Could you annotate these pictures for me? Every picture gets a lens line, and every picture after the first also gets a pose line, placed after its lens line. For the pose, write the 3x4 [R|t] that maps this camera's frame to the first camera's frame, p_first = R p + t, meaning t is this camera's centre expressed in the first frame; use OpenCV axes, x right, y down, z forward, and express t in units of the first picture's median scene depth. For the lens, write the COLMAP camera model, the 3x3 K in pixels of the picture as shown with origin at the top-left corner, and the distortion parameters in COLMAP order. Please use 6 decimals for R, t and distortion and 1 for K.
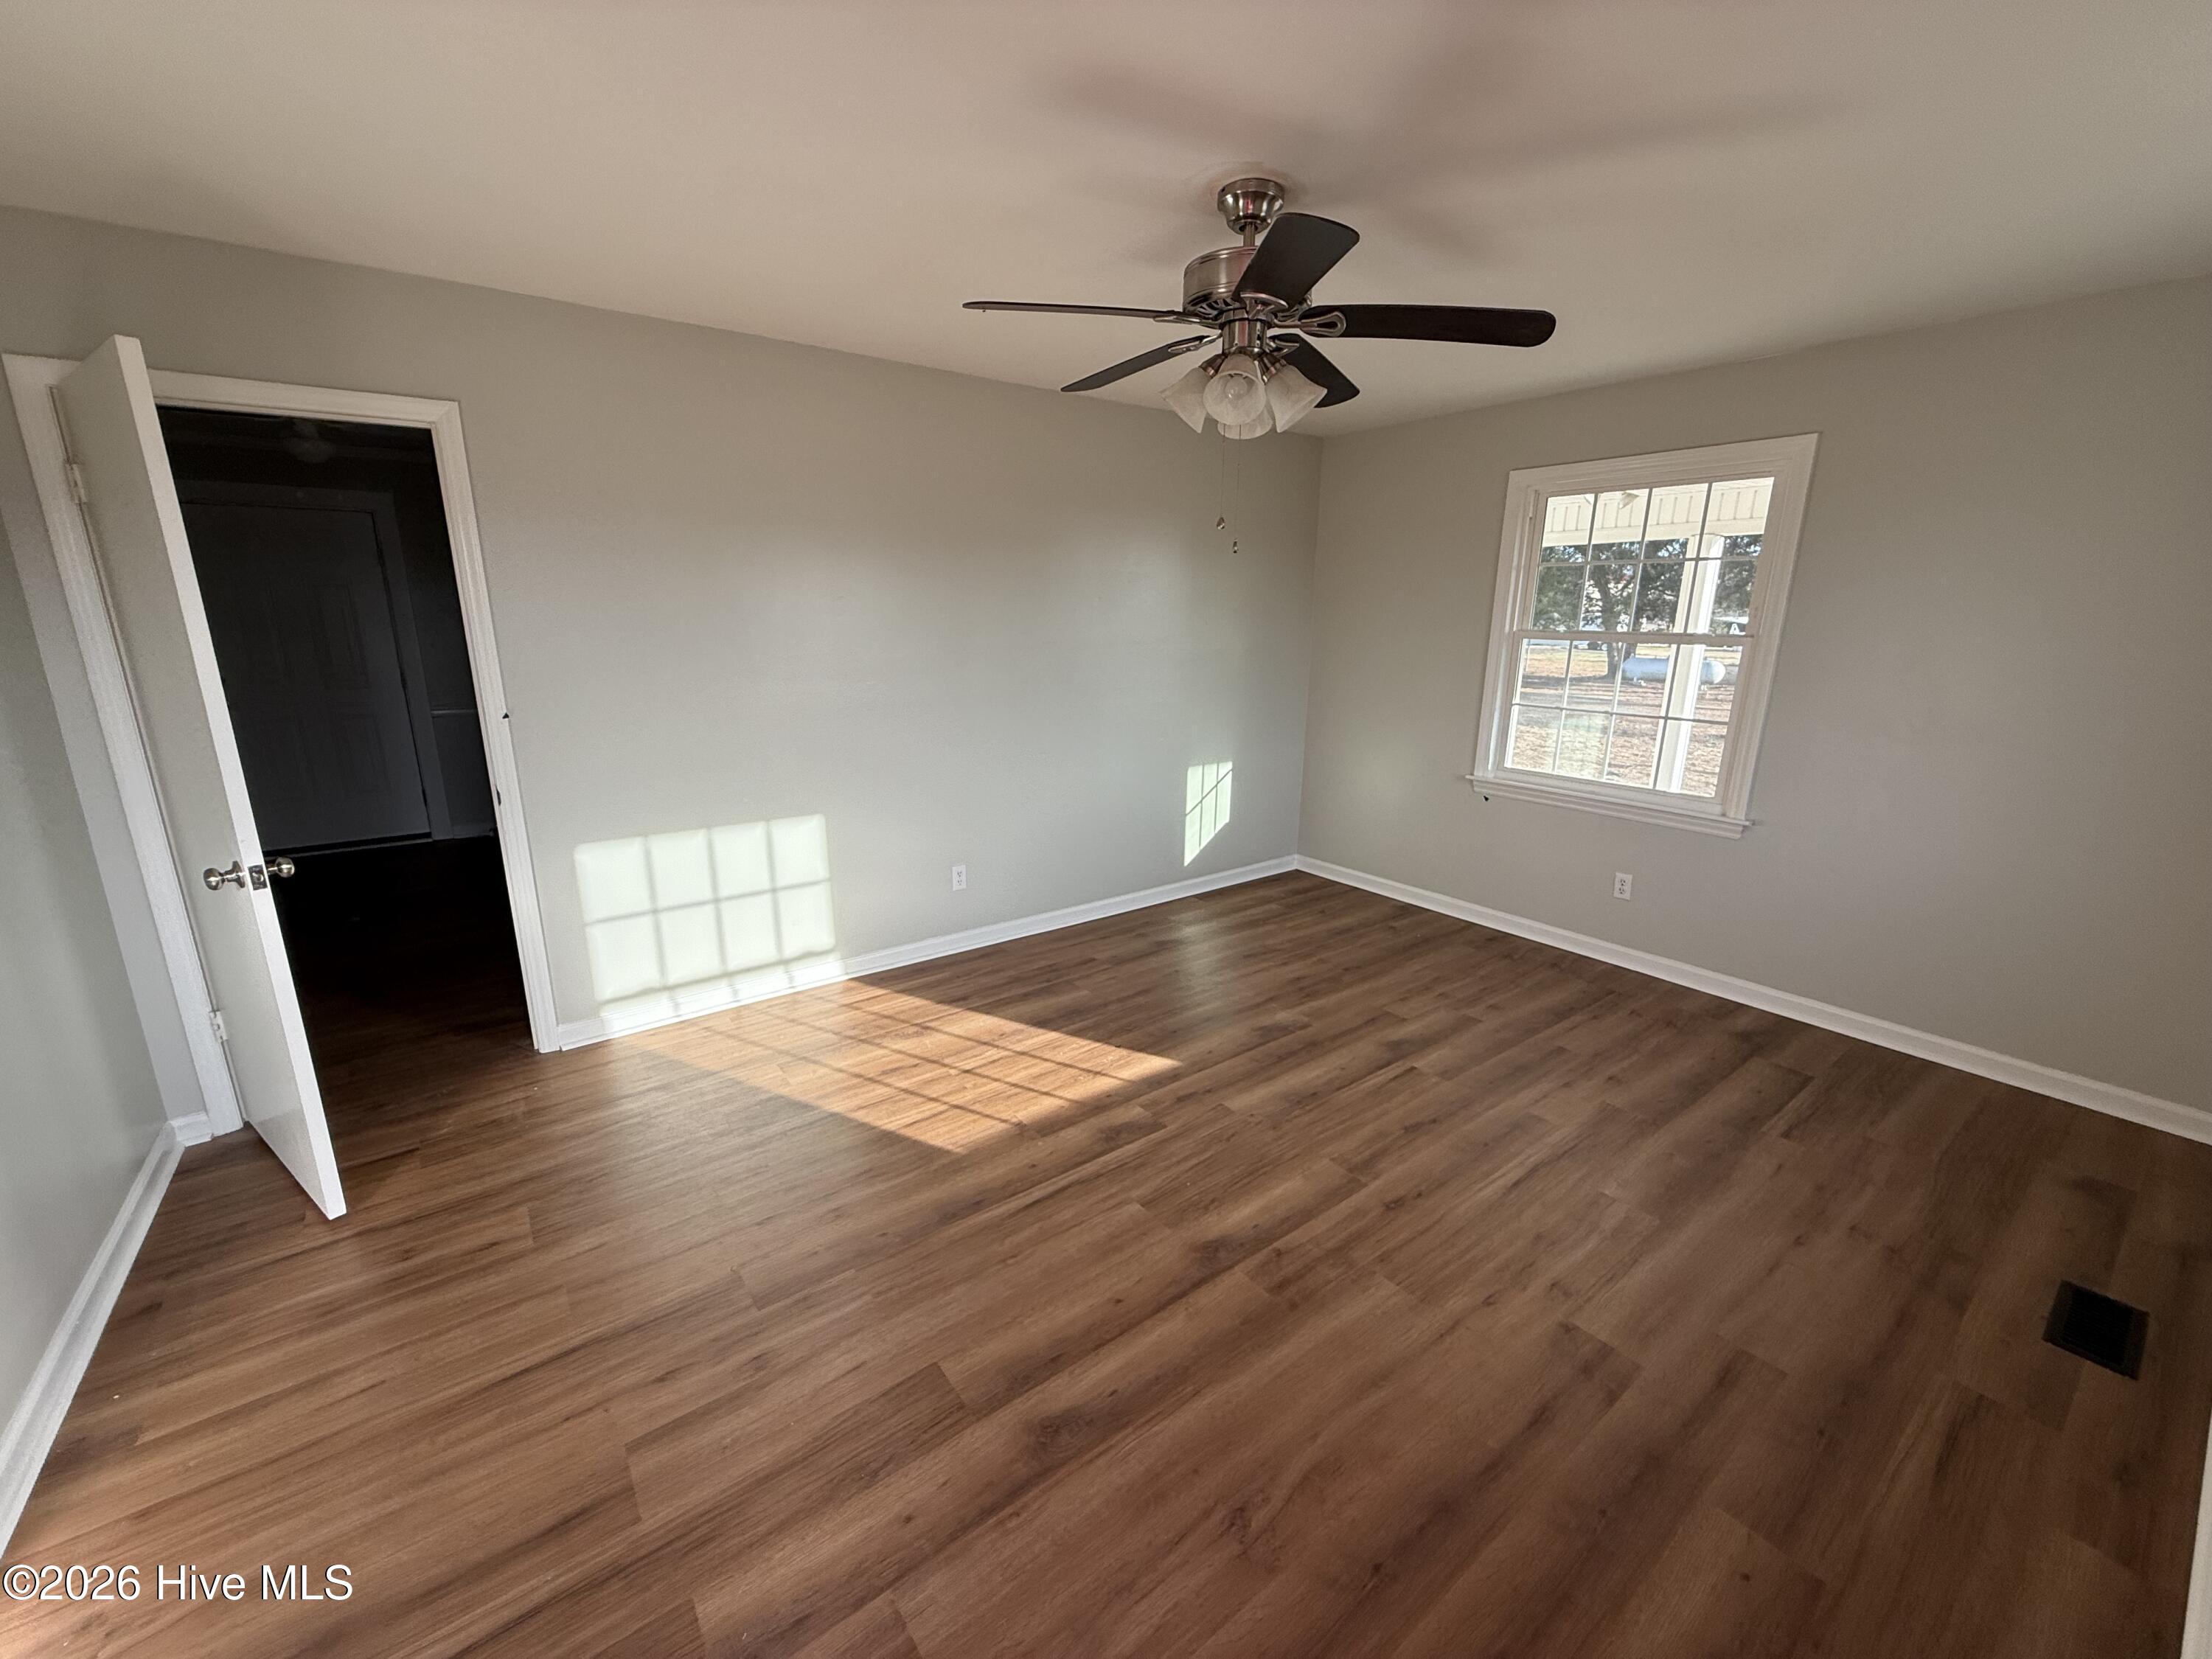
lens RADIAL K [[877.7, 0, 1100.3], [0, 877.7, 833.3], [0, 0, 1]] dist [-0.001809, 0.000765]
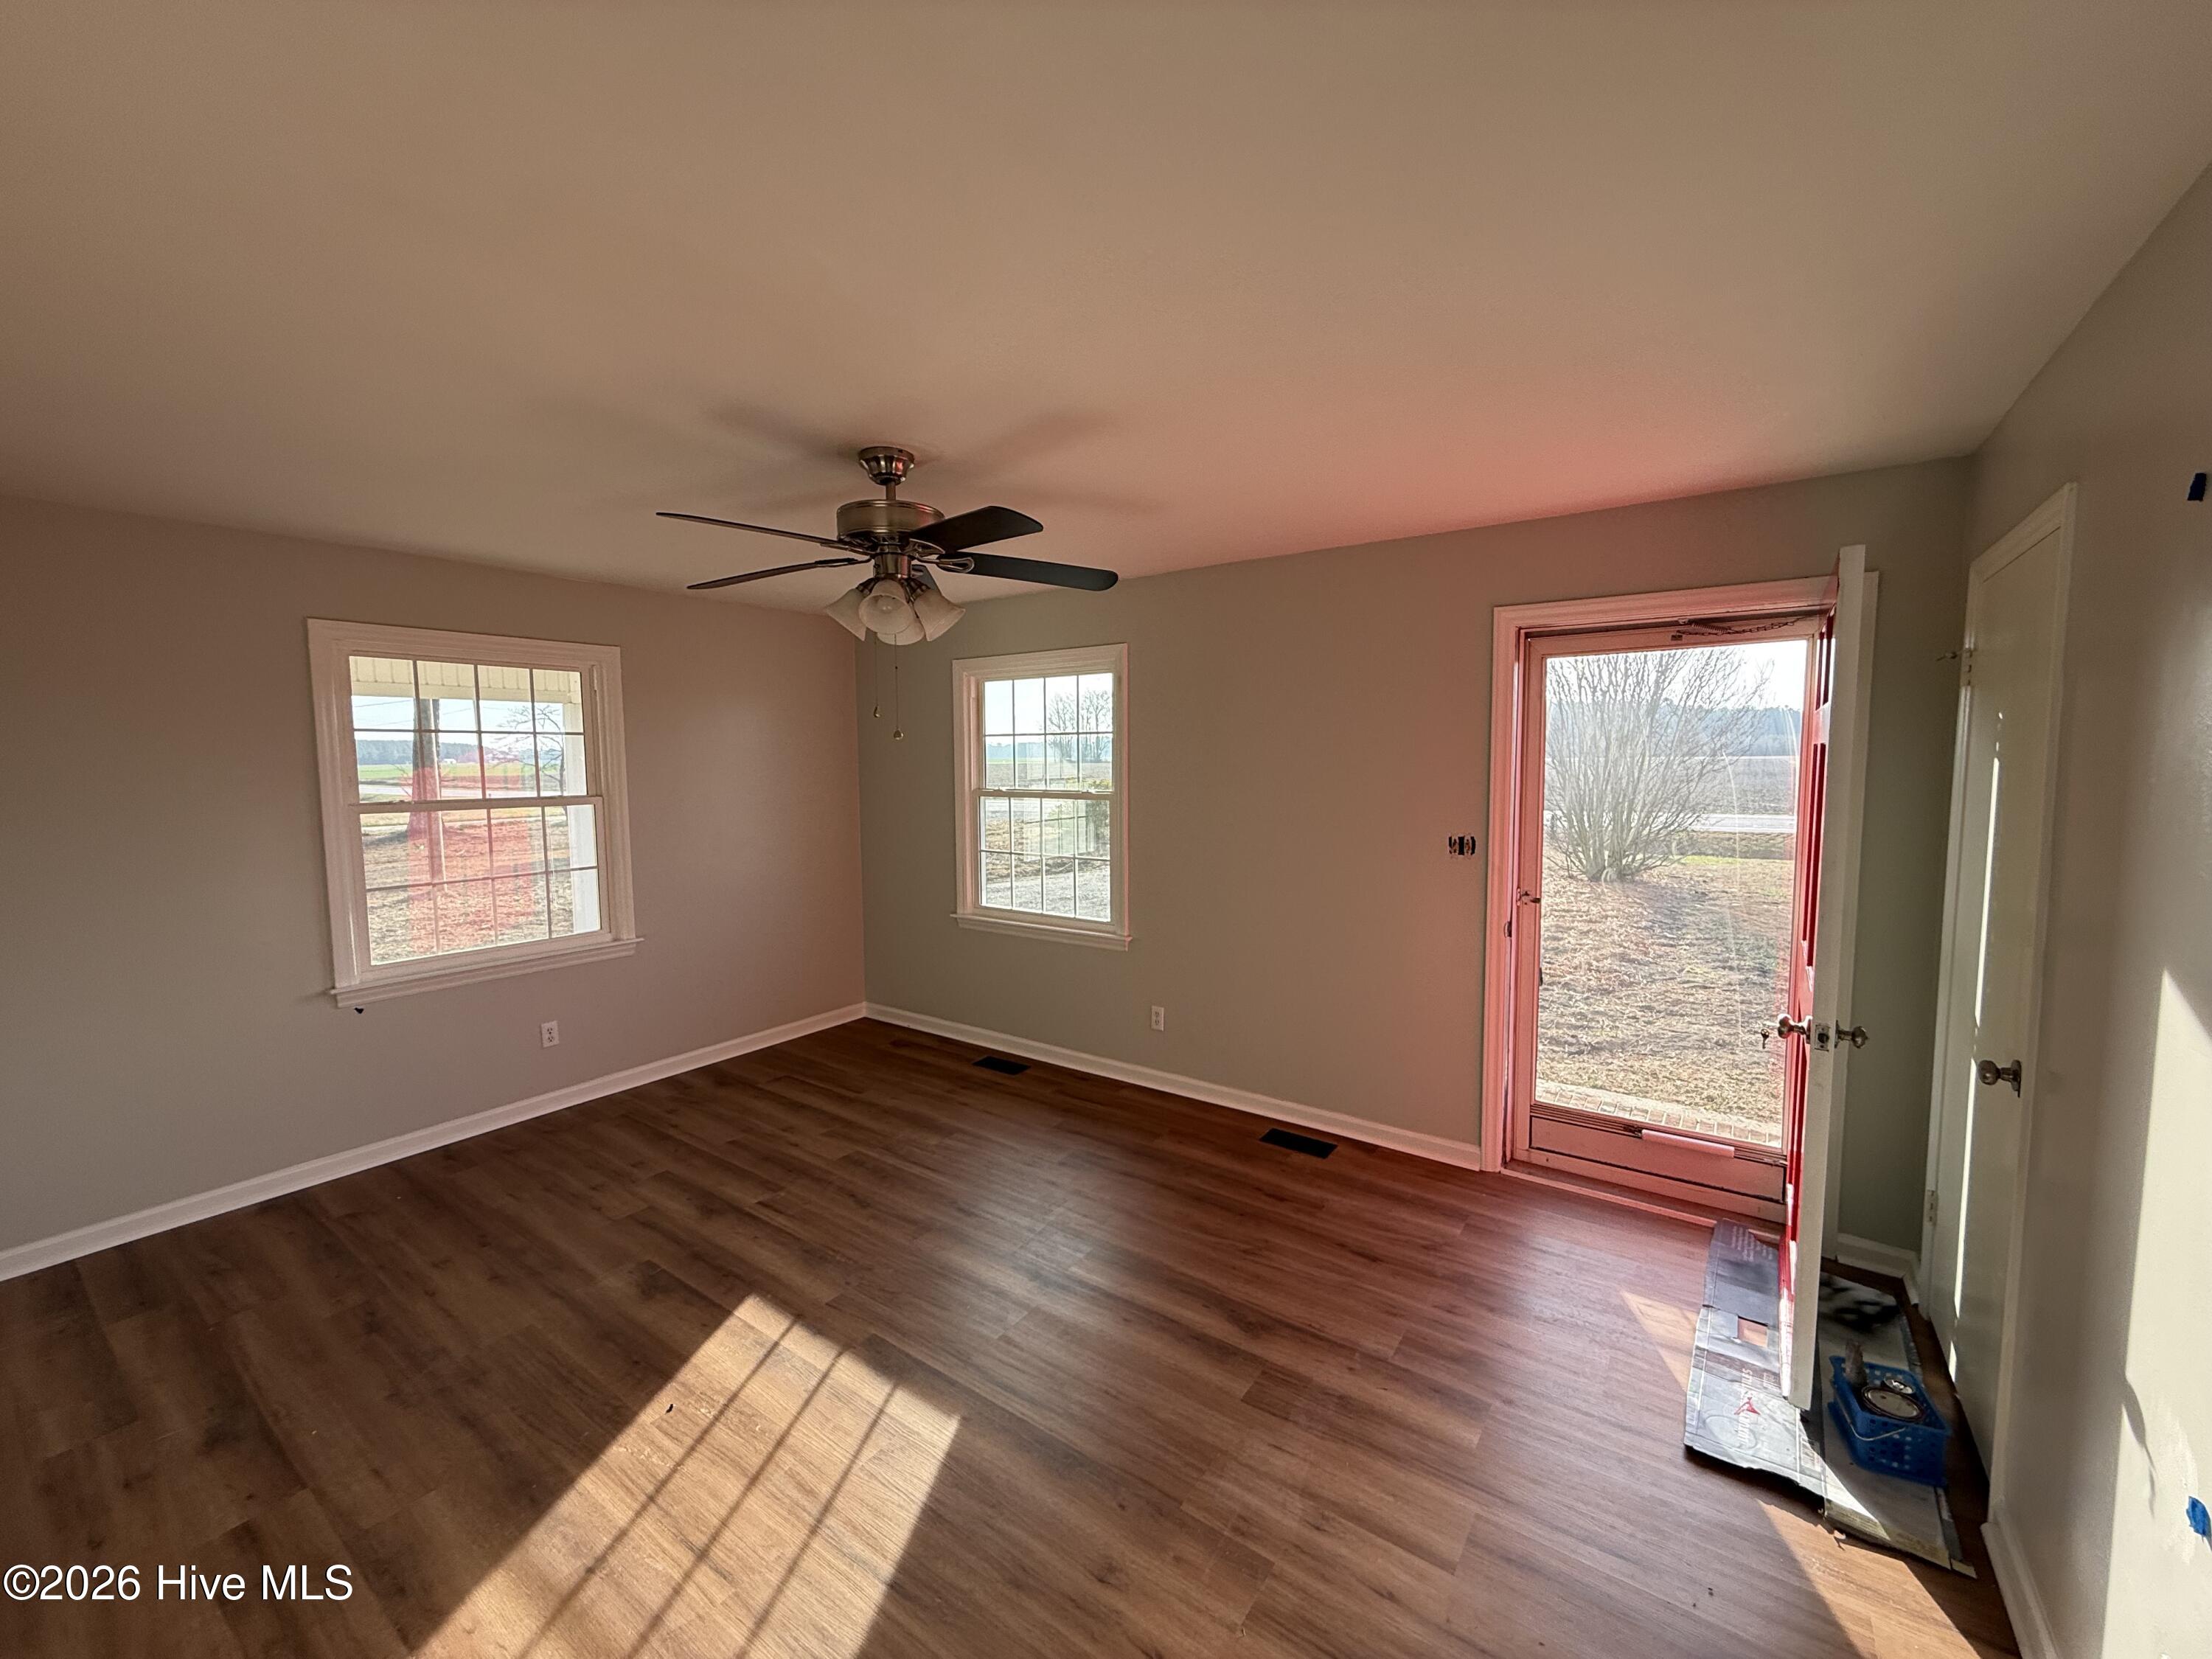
lens RADIAL K [[877.7, 0, 1100.3], [0, 877.7, 833.3], [0, 0, 1]] dist [-0.001809, 0.000765]
pose [[-0.304490, -0.087028, 0.948531, -0.672052], [0.239912, 0.956706, 0.164792, -0.215330], [-0.921807, 0.277741, -0.270429, 0.719651]]
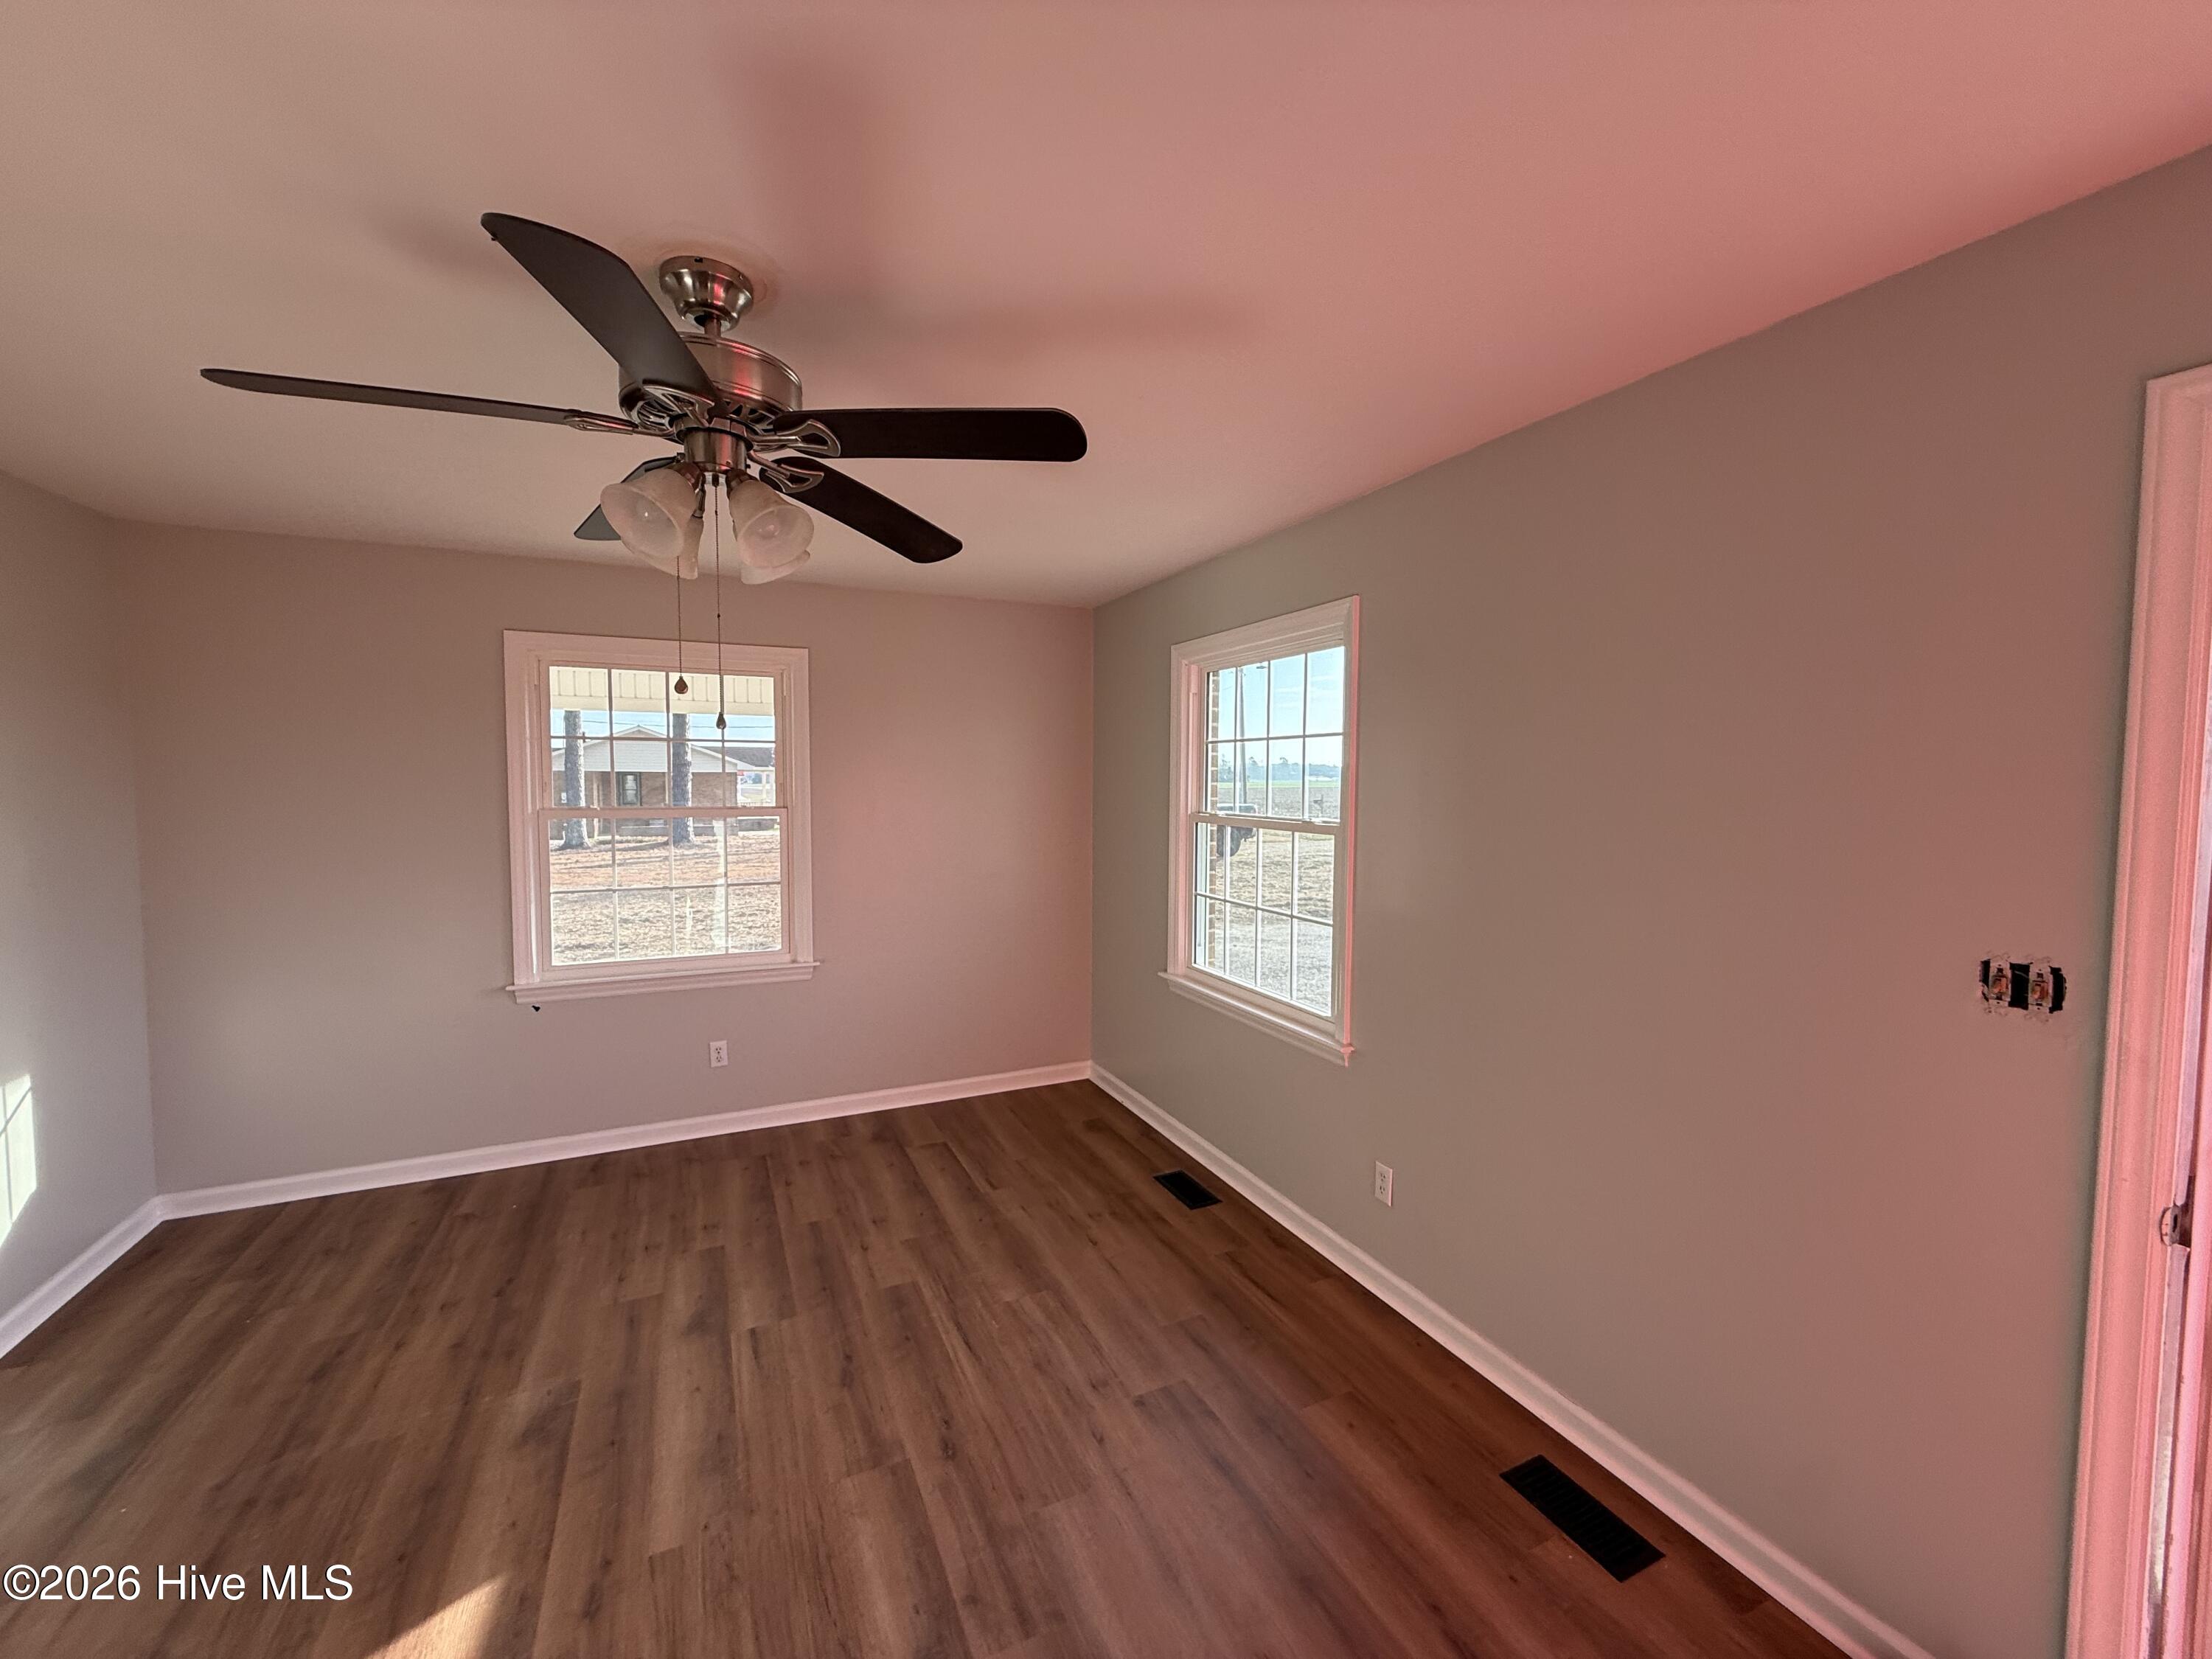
lens RADIAL K [[877.7, 0, 1100.3], [0, 877.7, 833.3], [0, 0, 1]] dist [-0.001809, 0.000765]
pose [[0.203385, -0.066308, 0.976851, -0.325152], [0.237931, 0.971144, 0.016382, -0.114027], [-0.949749, 0.229092, 0.213293, 0.370577]]
